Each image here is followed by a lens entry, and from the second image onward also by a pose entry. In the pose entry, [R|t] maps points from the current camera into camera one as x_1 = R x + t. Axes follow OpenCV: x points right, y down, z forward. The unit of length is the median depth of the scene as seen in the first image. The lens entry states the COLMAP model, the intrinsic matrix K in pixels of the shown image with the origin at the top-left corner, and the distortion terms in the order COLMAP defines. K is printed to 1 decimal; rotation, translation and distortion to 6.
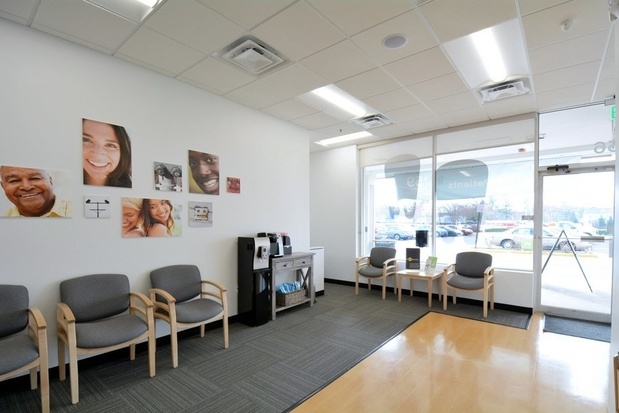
lens RADIAL K [[300.3, 0, 311.8], [0, 300.3, 226.4], [0, 0, 1]] dist [0.001519, -0.015384]
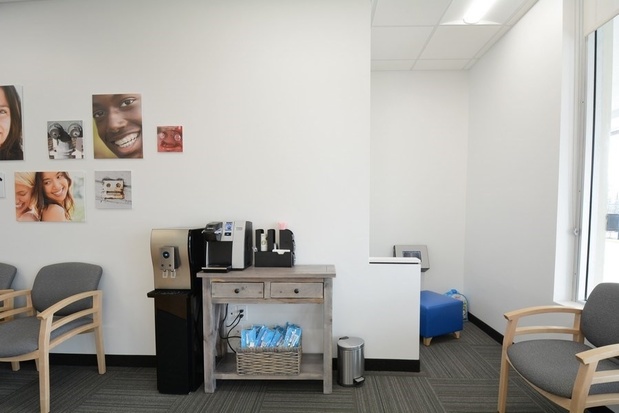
lens RADIAL K [[300.3, 0, 311.8], [0, 300.3, 226.4], [0, 0, 1]] dist [0.001519, -0.015384]
pose [[0.607543, 0.043537, -0.793093, 0.436308], [-0.009290, 0.998818, 0.047714, 0.004006], [0.794233, -0.021620, 0.607229, 0.979597]]
